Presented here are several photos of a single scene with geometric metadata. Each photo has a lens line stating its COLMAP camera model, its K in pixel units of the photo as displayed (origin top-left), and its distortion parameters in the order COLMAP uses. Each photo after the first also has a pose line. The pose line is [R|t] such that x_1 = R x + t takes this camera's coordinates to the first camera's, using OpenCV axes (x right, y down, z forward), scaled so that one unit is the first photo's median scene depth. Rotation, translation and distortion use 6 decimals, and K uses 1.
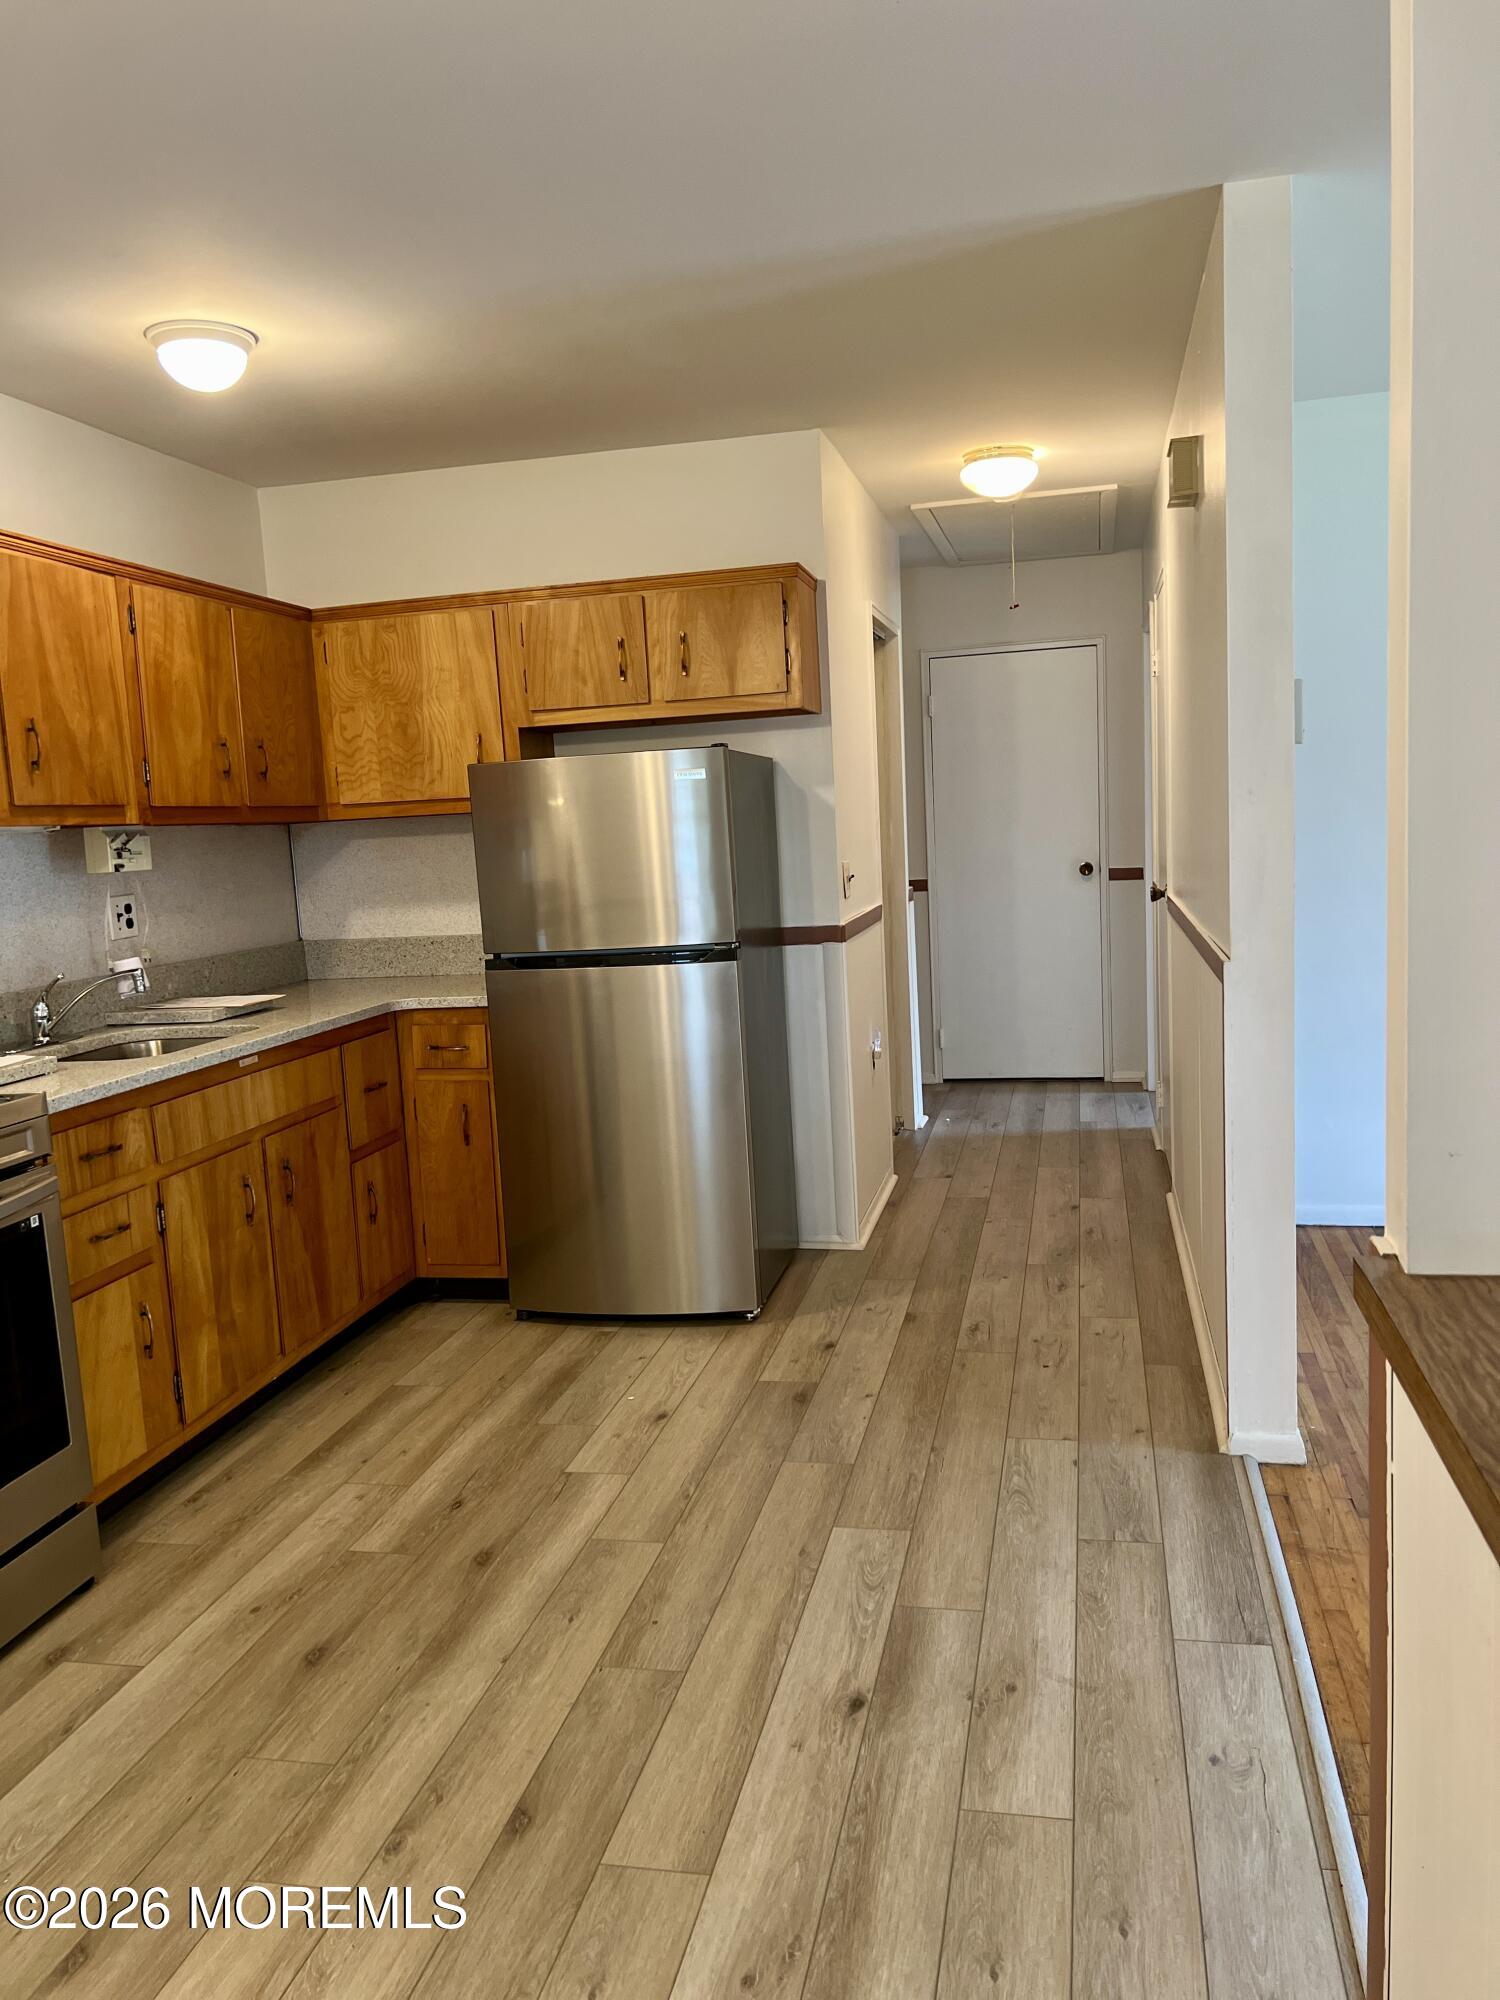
lens RADIAL K [[1523.6, 0, 756.4], [0, 1523.6, 993.7], [0, 0, 1]] dist [0.010735, -0.004200]
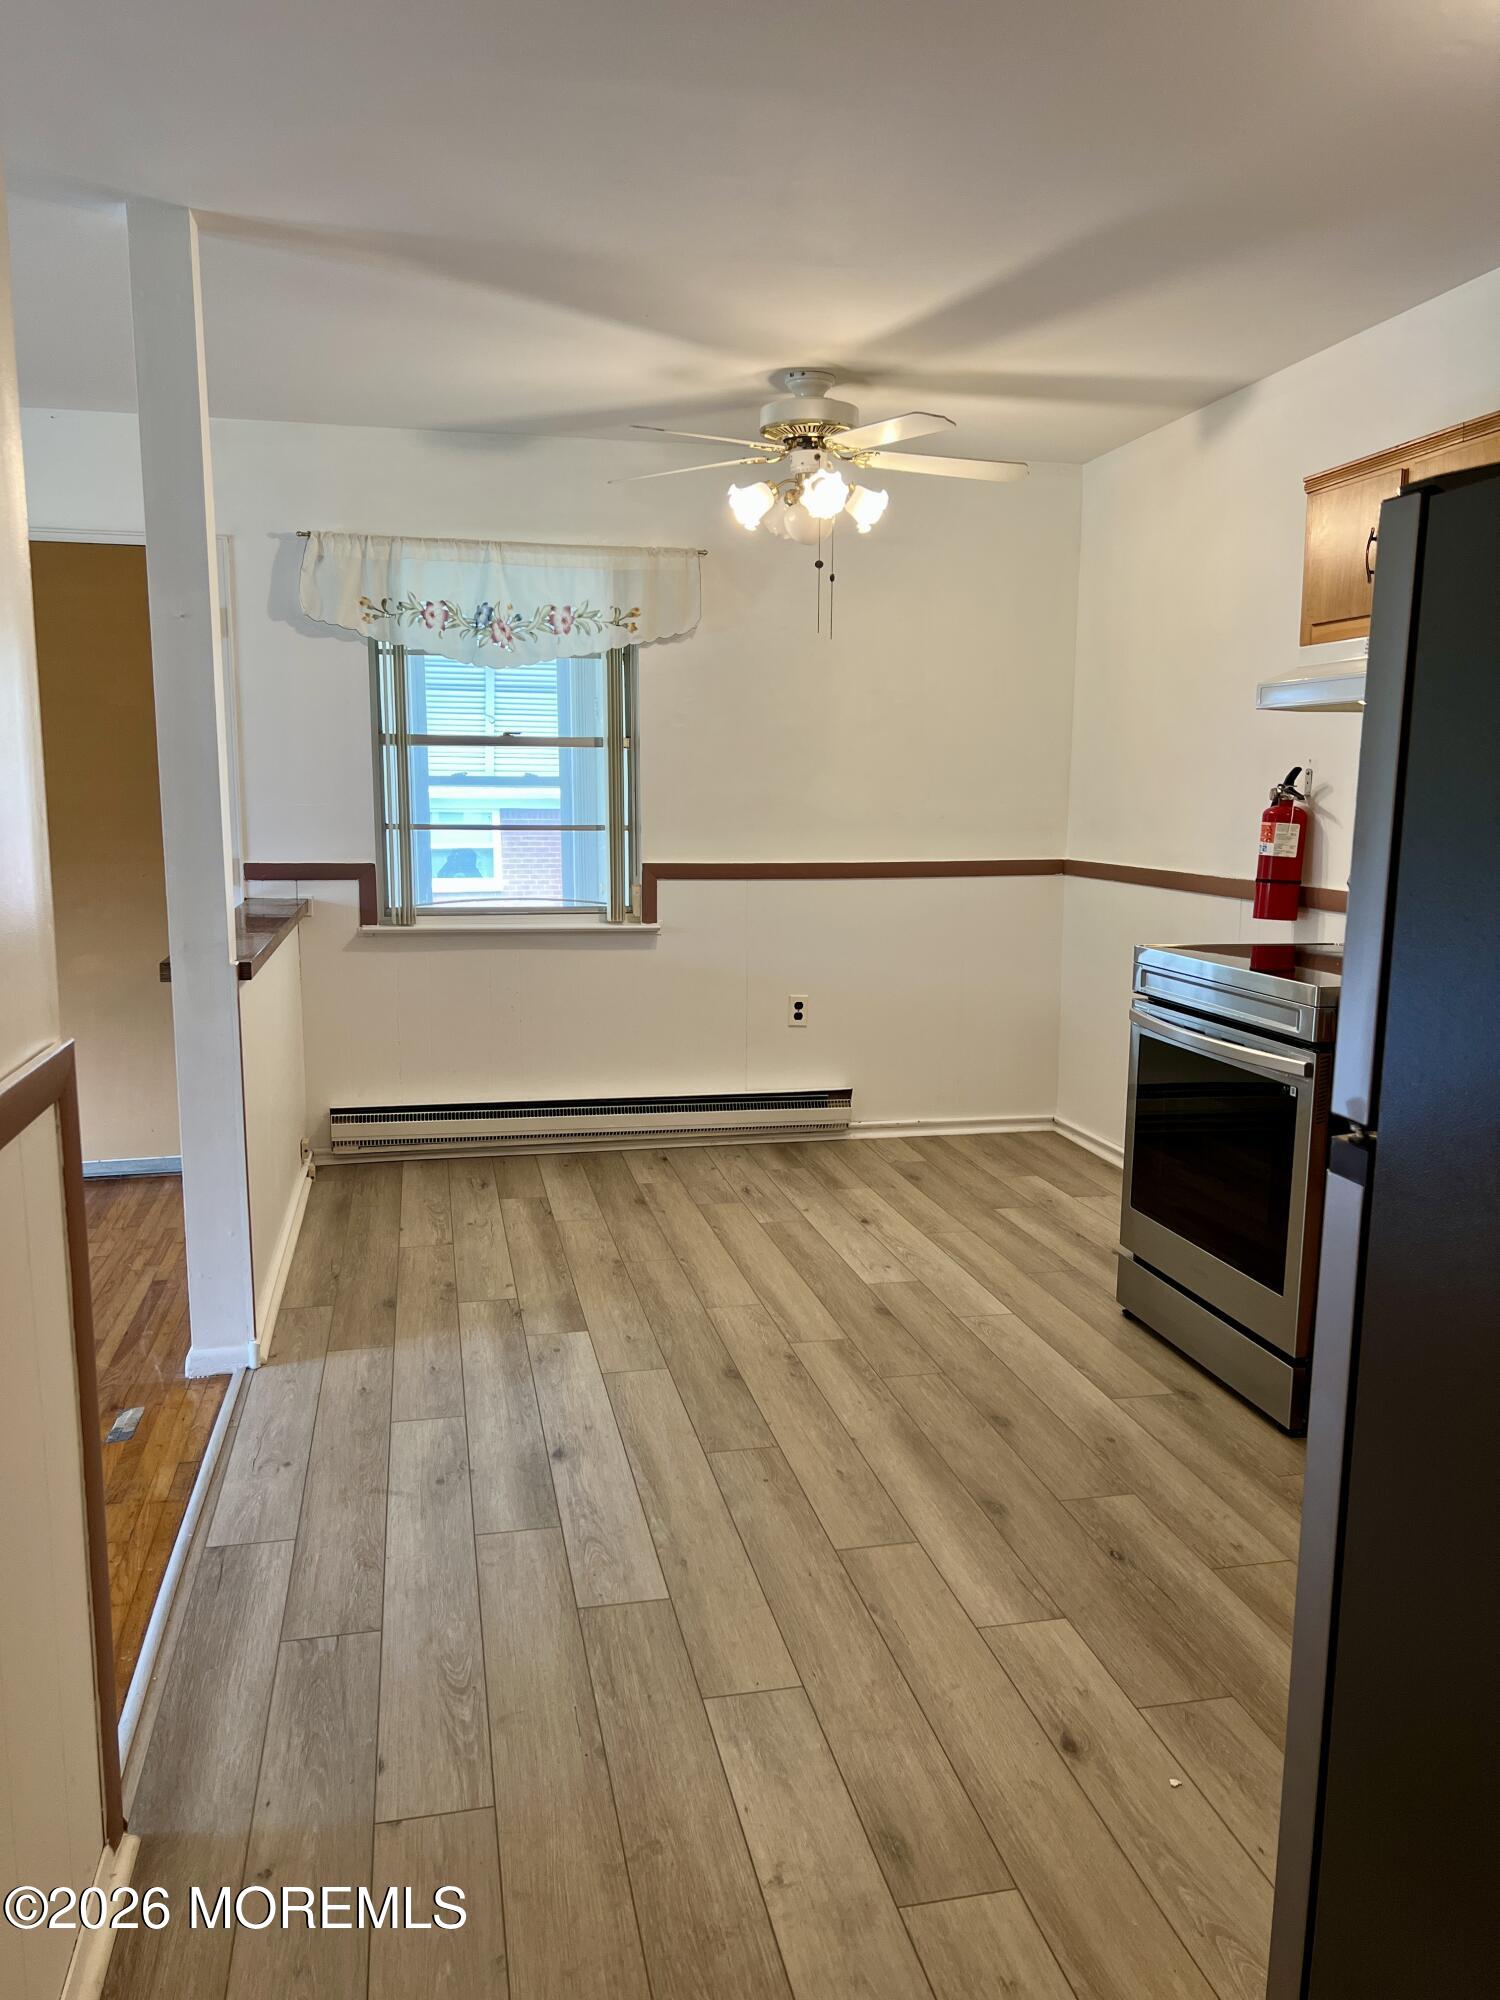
lens RADIAL K [[1466.9, 0, 758.6], [0, 1466.9, 1020.6], [0, 0, 1]] dist [-0.007588, -0.006852]
pose [[-0.904597, 0.112286, -0.411212, 0.310789], [-0.010094, 0.958769, 0.284006, -0.196575], [0.426147, 0.261062, -0.866167, 1.670637]]
